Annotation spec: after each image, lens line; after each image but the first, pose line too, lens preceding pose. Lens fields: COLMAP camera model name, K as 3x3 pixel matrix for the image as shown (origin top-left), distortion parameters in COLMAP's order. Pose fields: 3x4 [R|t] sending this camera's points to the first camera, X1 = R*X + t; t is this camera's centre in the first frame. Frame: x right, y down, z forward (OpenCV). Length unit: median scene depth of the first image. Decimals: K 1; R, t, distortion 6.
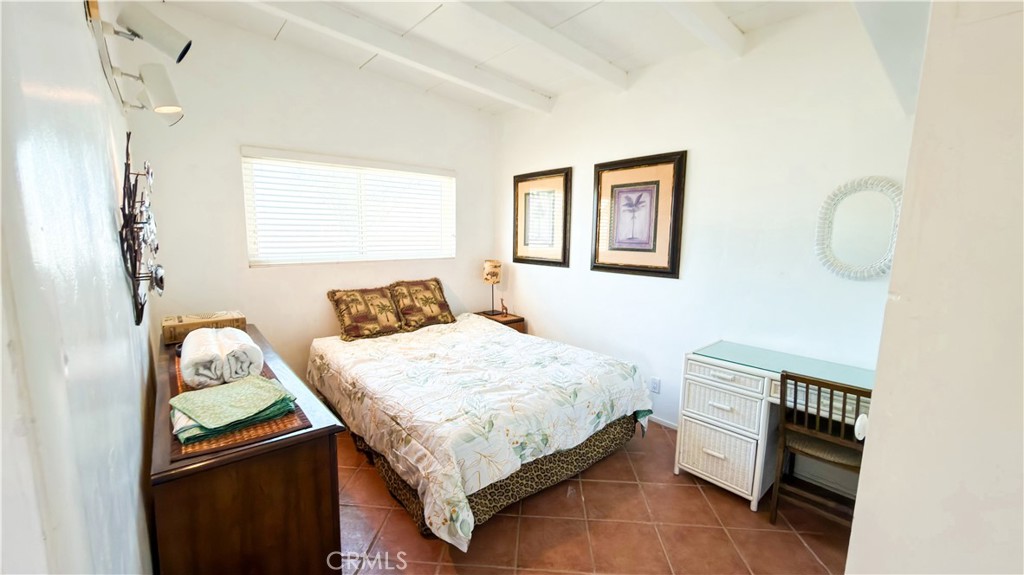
lens RADIAL K [[401.2, 0, 514.6], [0, 401.2, 288.8], [0, 0, 1]] dist [-0.001206, -0.000170]
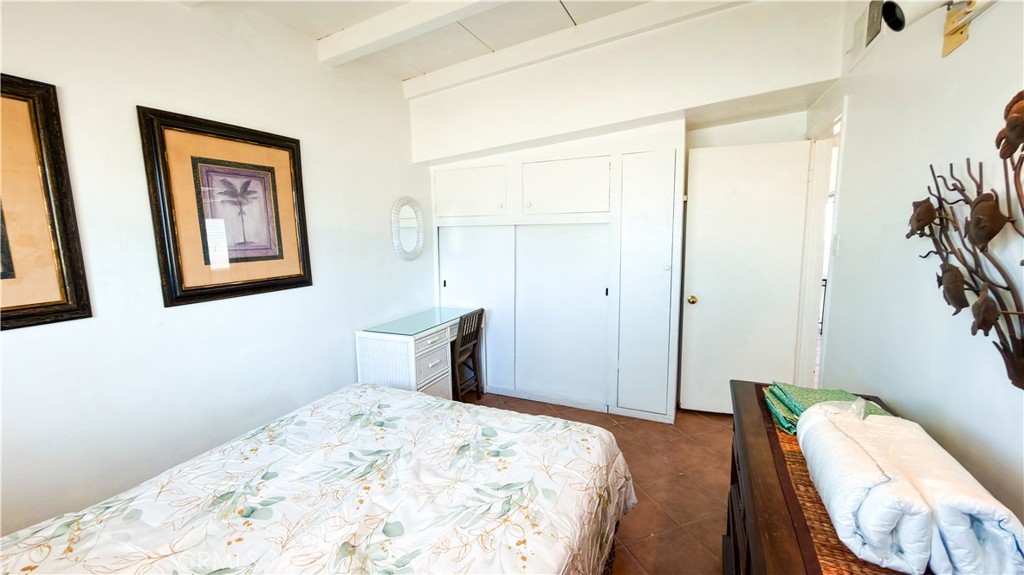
lens RADIAL K [[401.2, 0, 515.9], [0, 401.2, 284.7], [0, 0, 1]] dist [-0.001206, -0.000170]
pose [[-0.393155, -0.126640, 0.910709, -0.546510], [0.142942, 0.970009, 0.196594, -0.128477], [-0.908293, 0.207471, -0.363262, 0.863352]]
